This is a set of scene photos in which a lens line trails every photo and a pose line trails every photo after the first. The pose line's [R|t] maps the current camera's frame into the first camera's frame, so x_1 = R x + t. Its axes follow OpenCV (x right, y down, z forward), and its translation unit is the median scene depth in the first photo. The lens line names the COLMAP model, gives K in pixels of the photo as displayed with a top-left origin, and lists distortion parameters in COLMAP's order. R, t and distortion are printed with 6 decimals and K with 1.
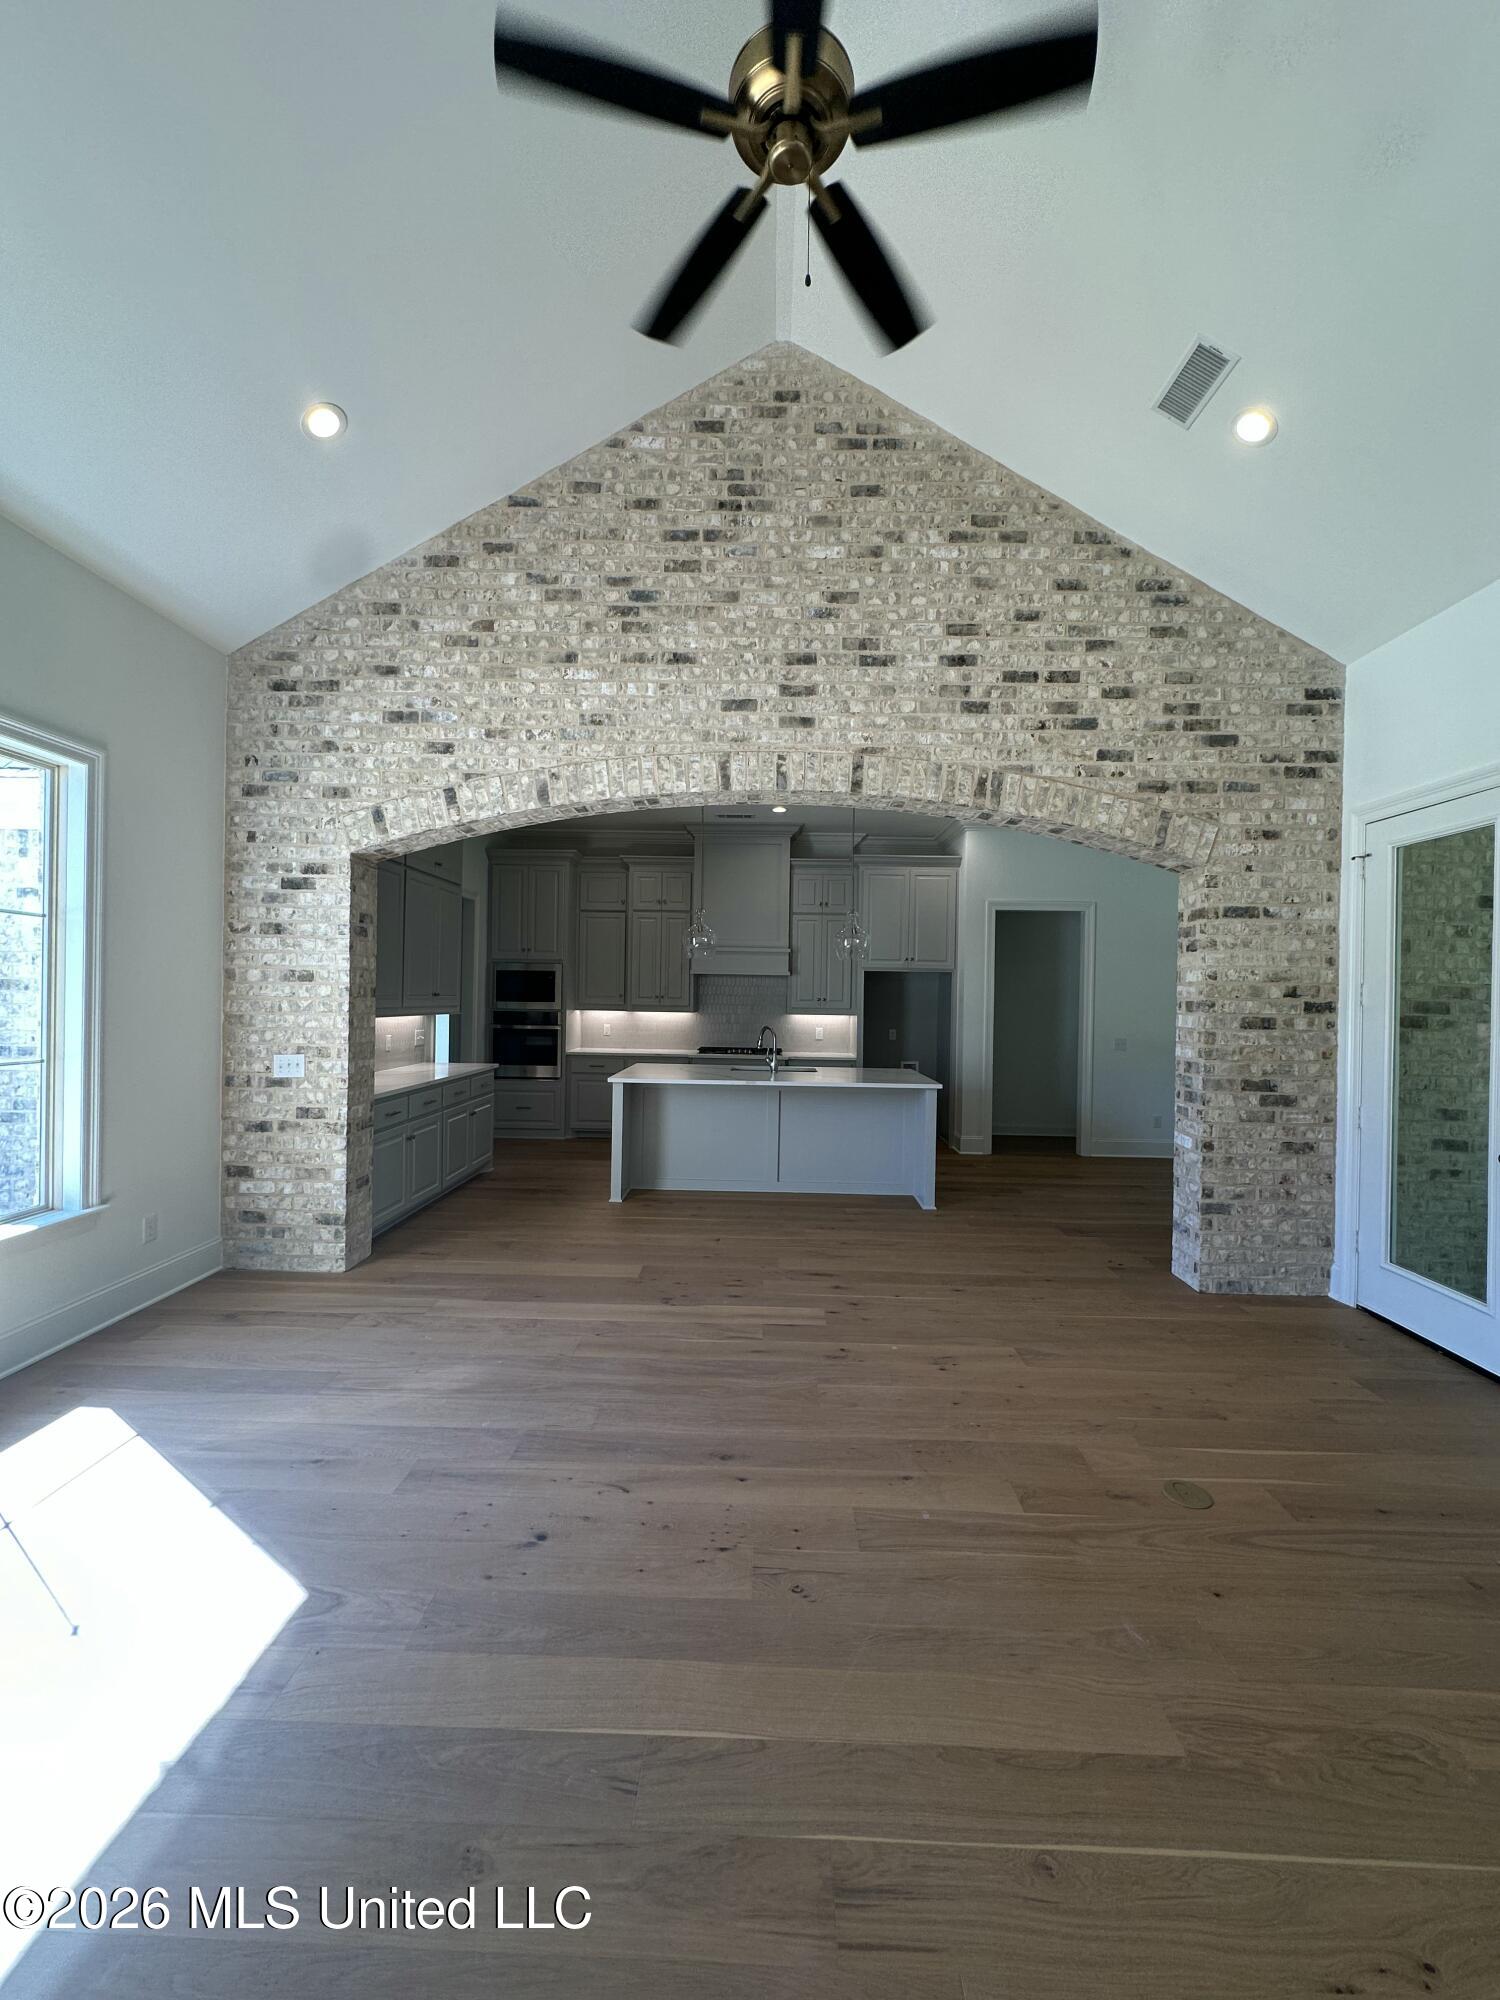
lens RADIAL K [[798.0, 0, 750.0], [0, 798.0, 1000.0], [0, 0, 1]] dist [-0.002906, 0.000391]
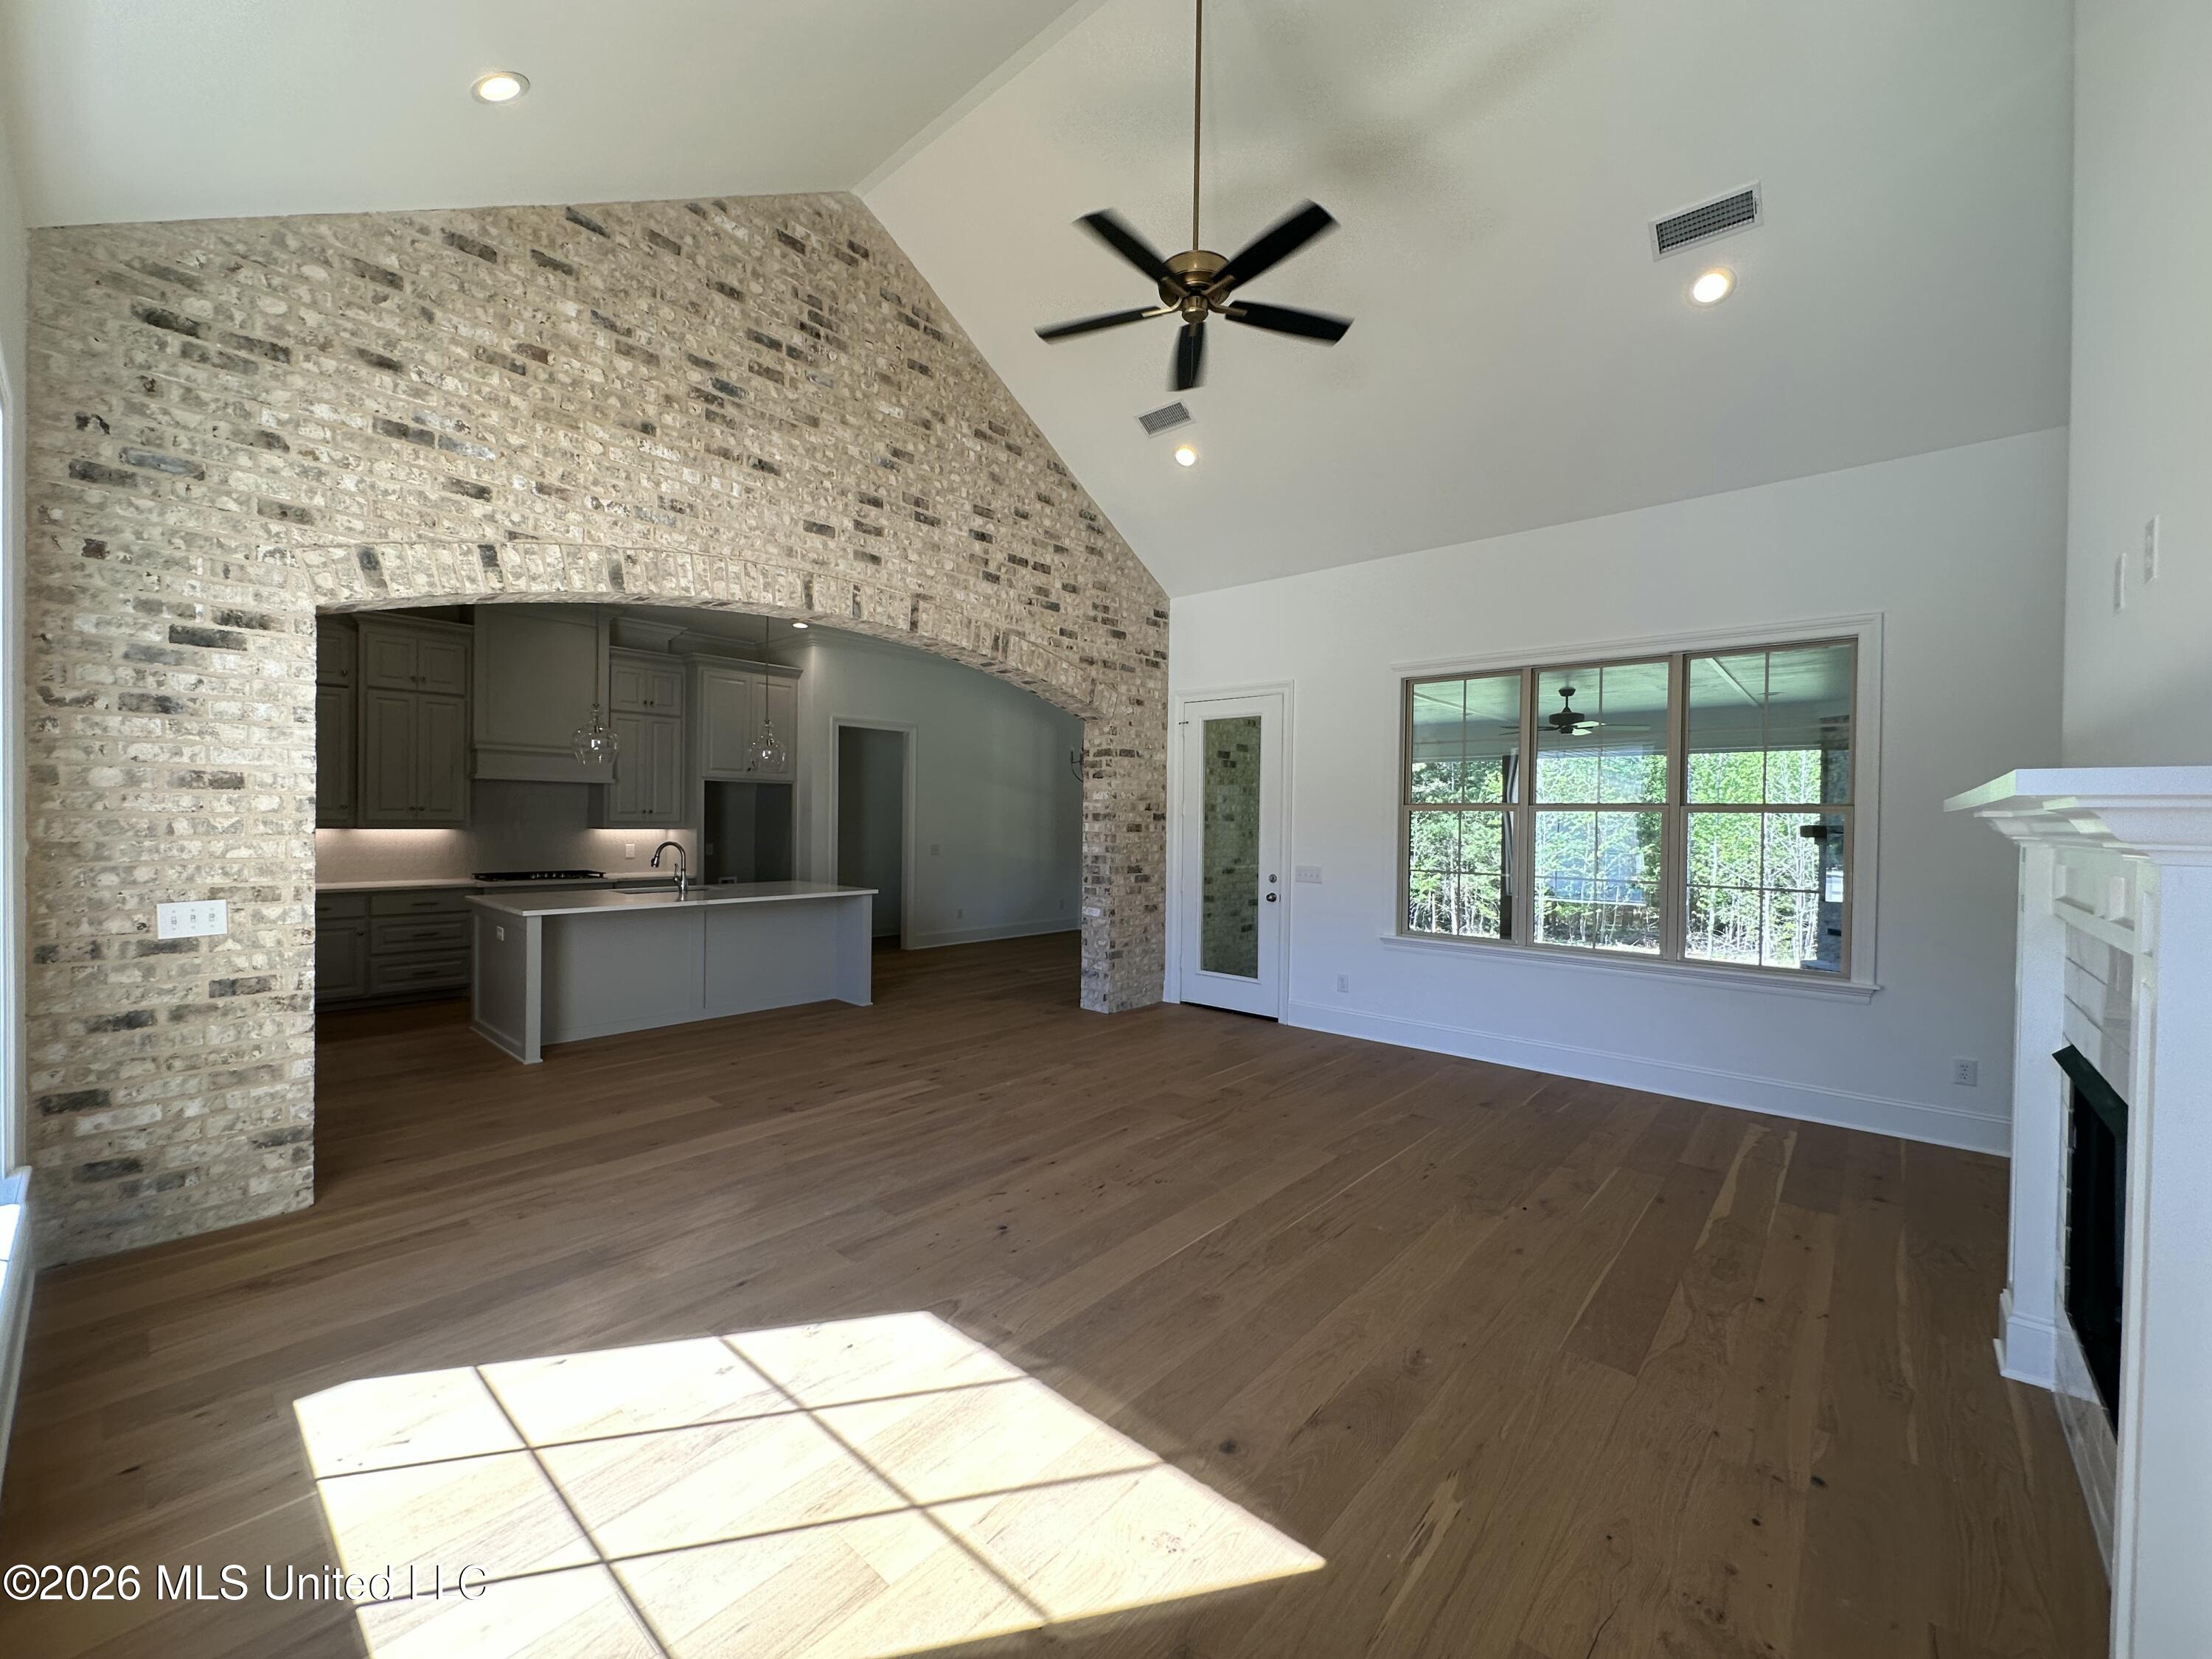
lens RADIAL K [[882.6, 0, 1111.2], [0, 882.6, 826.9], [0, 0, 1]] dist [-0.002906, 0.000391]
pose [[0.640492, -0.016084, 0.767796, -0.655048], [0.000835, 0.999795, 0.020248, -0.006020], [-0.767964, -0.012328, 0.640374, -0.028457]]
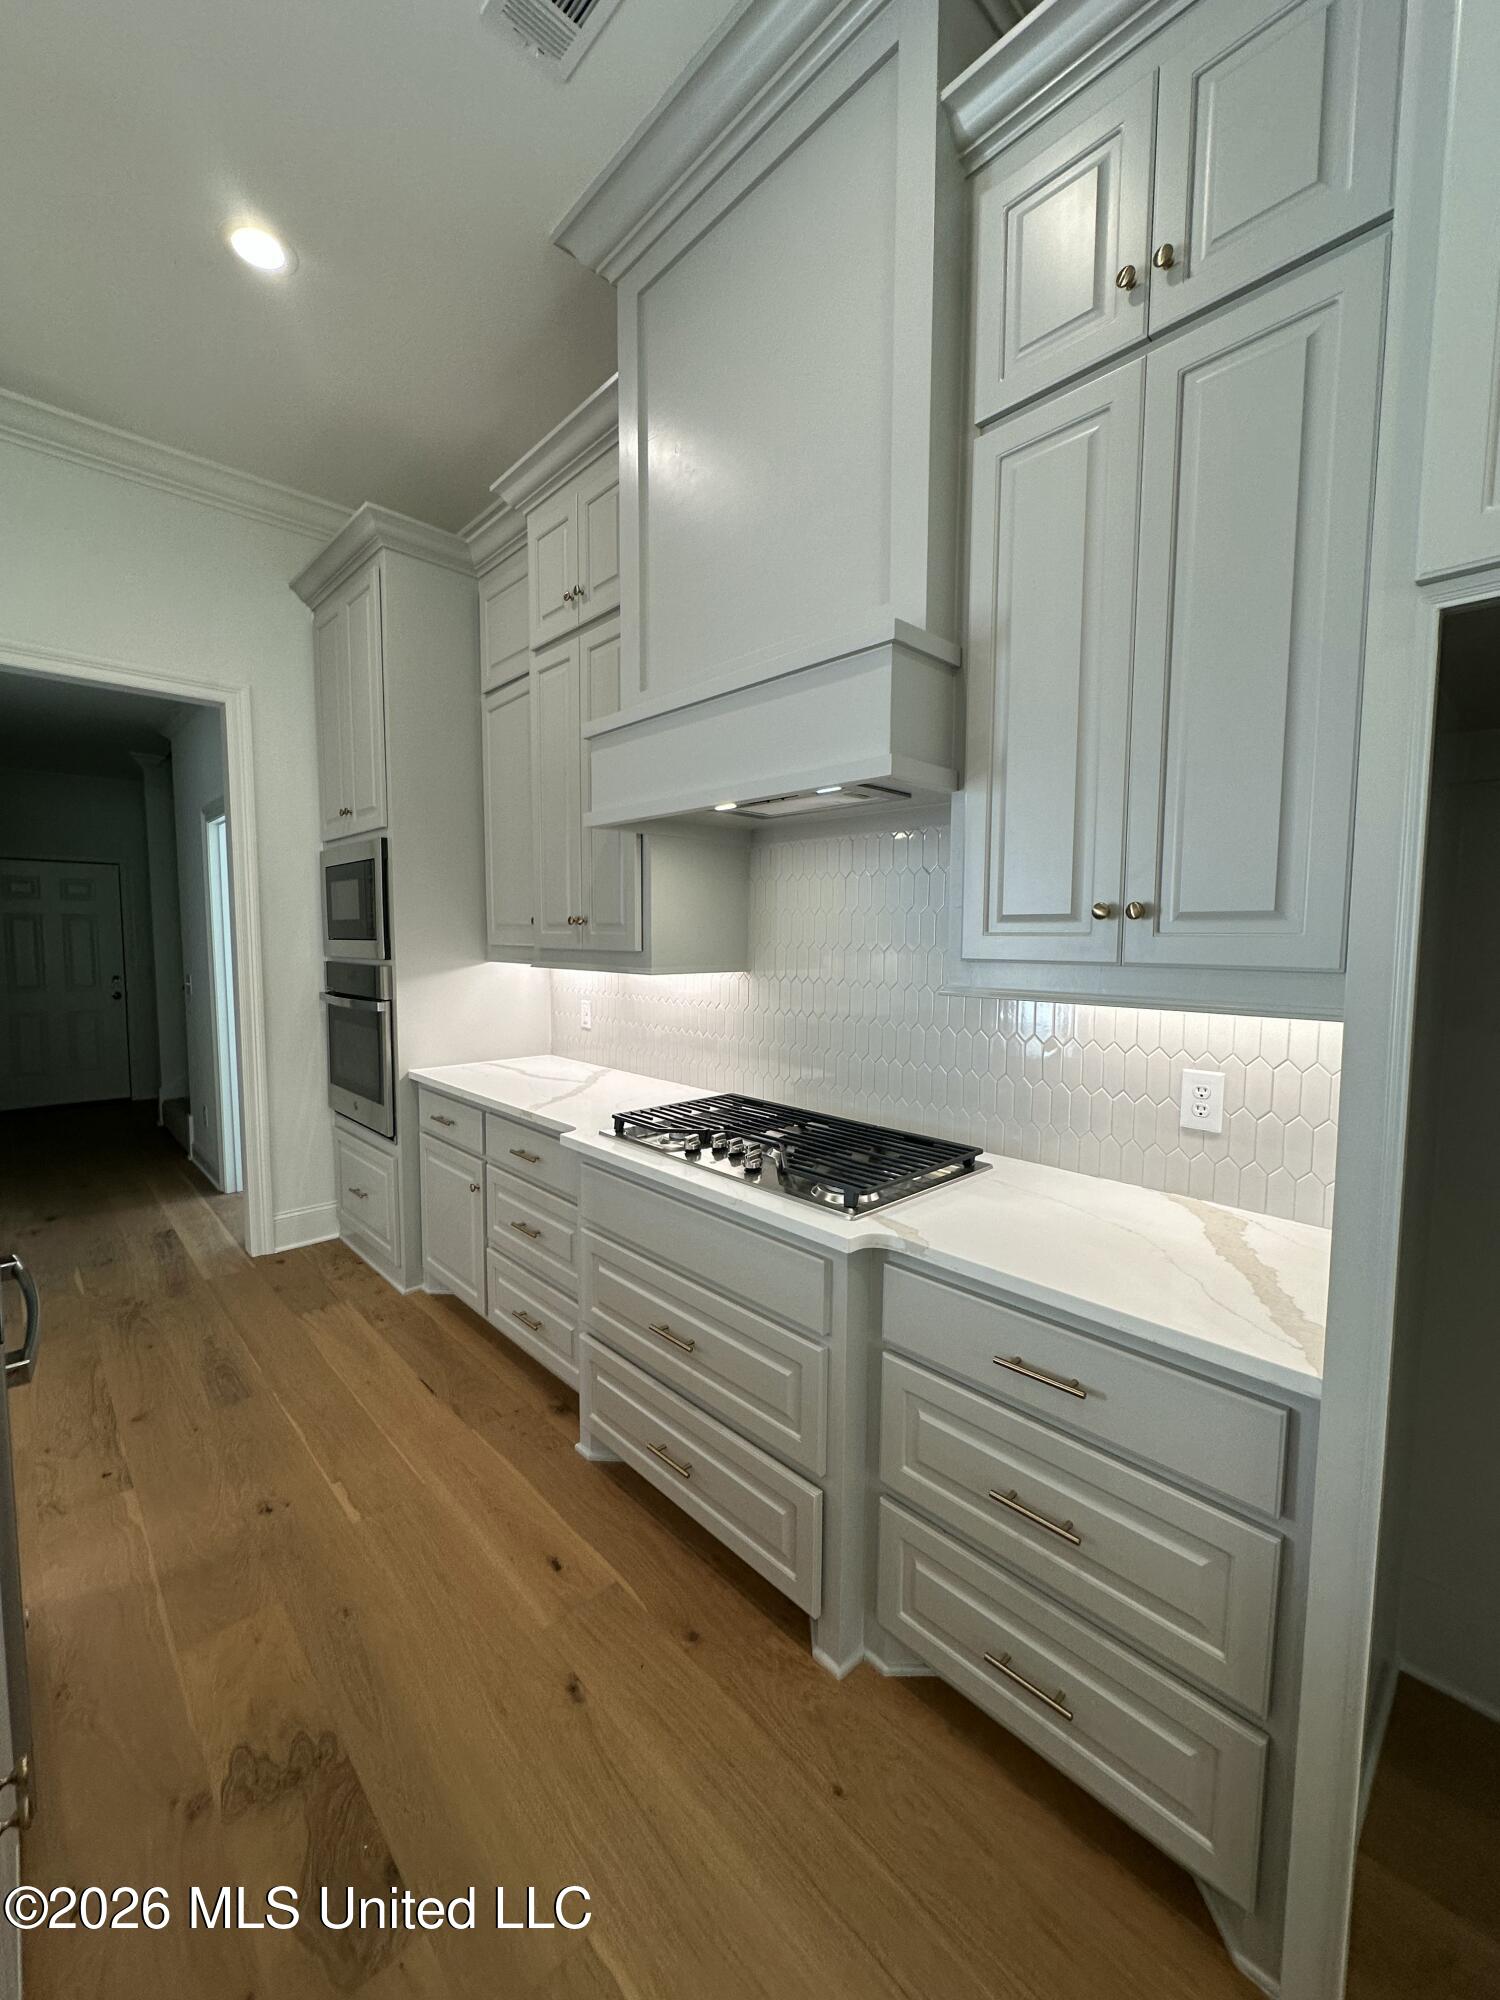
lens RADIAL K [[794.4, 0, 750.0], [0, 794.4, 1000.0], [0, 0, 1]] dist [0.000739, 0.000182]
pose [[0.707599, 0.044575, -0.705206, 0.298044], [0.003597, 0.997768, 0.066676, 0.012648], [0.706605, -0.049717, 0.705860, 1.664347]]
